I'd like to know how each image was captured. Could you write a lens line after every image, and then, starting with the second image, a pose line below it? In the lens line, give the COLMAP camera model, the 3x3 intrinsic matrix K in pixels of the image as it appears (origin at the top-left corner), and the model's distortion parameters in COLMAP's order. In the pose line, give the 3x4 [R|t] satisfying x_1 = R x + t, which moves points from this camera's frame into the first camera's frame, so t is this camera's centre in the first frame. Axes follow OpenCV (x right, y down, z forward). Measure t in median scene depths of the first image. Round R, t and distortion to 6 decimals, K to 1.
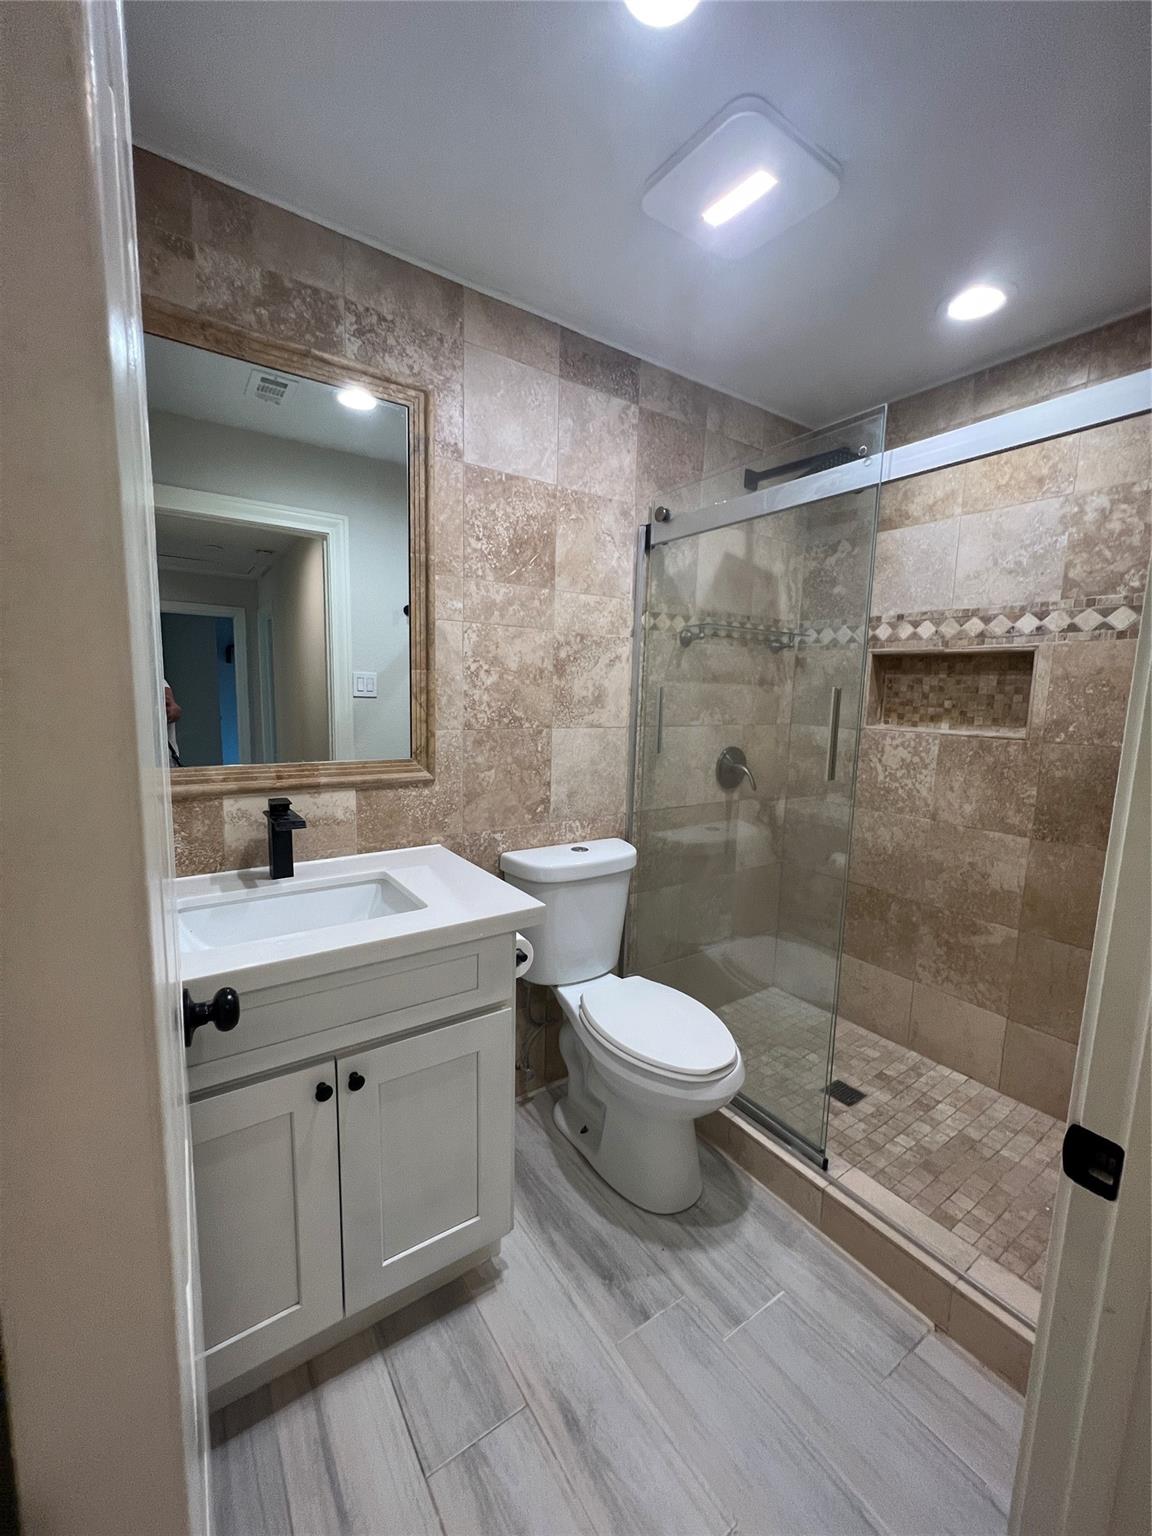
lens RADIAL K [[616.3, 0, 580.4], [0, 616.3, 770.8], [0, 0, 1]] dist [0.001204, -0.000491]
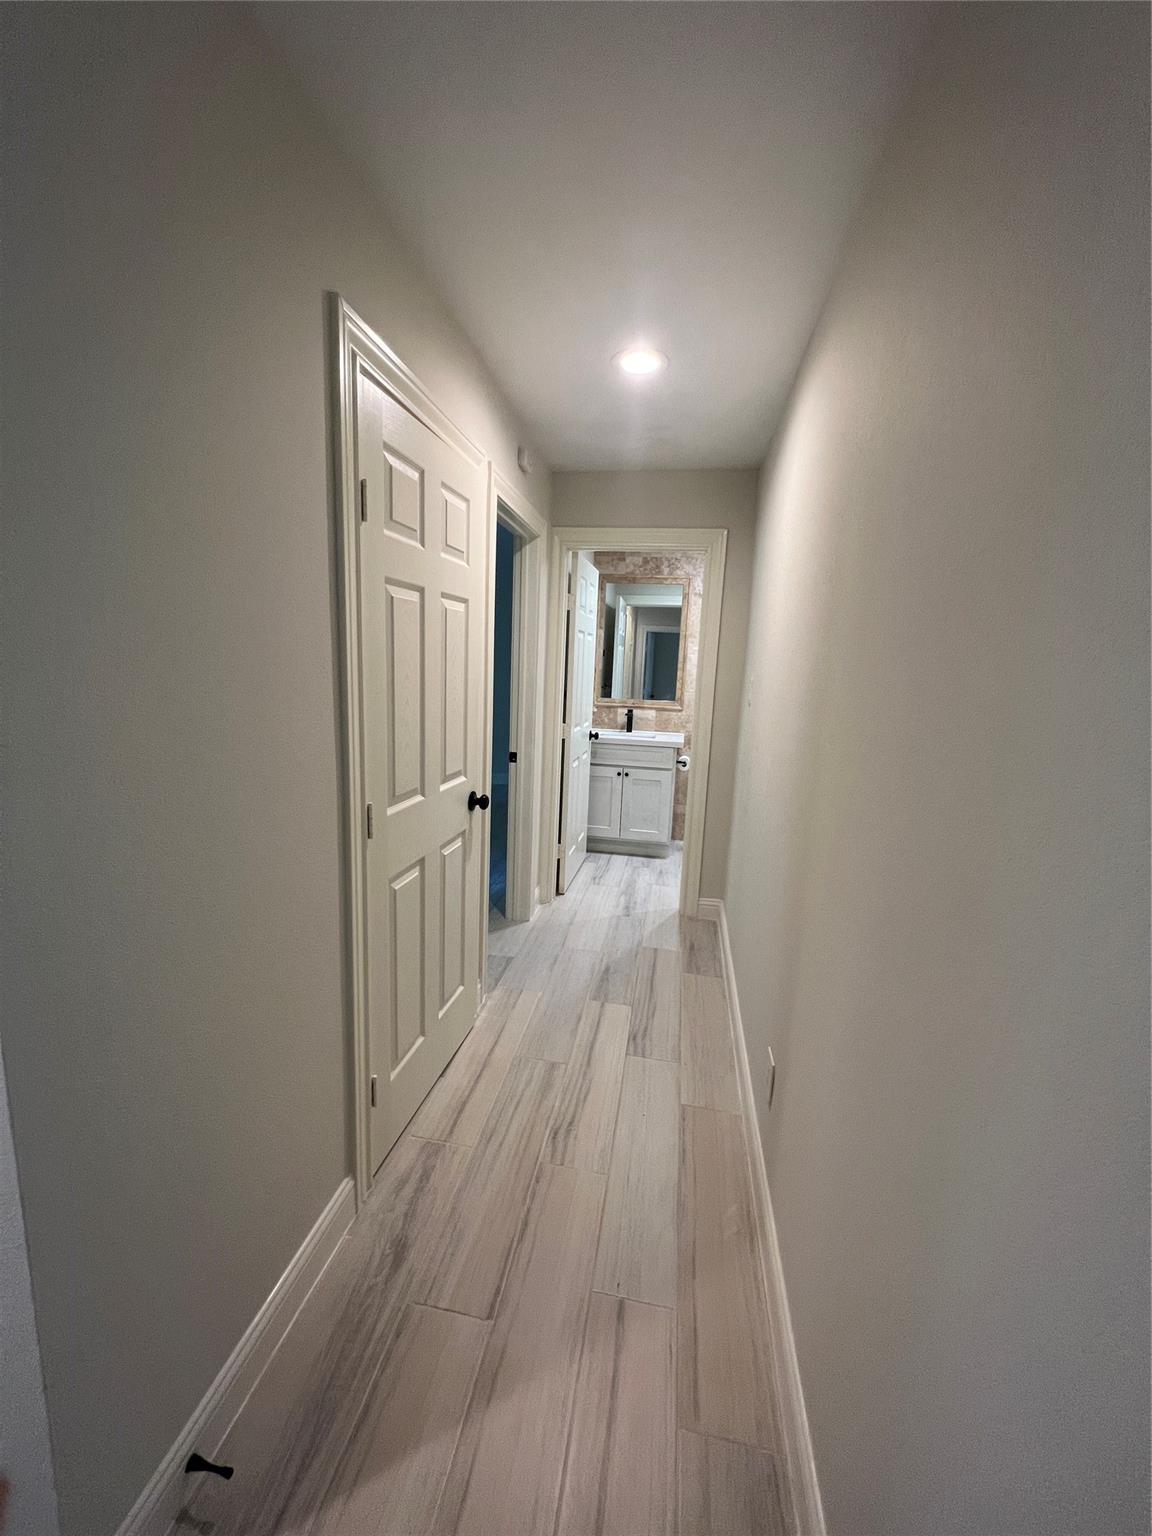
lens RADIAL K [[616.3, 0, 573.1], [0, 616.3, 767.1], [0, 0, 1]] dist [0.001204, -0.000491]
pose [[0.716628, 0.121105, -0.686861, 1.779324], [-0.113919, 0.991909, 0.056034, 0.224573], [0.688089, 0.038092, 0.724625, -1.792870]]
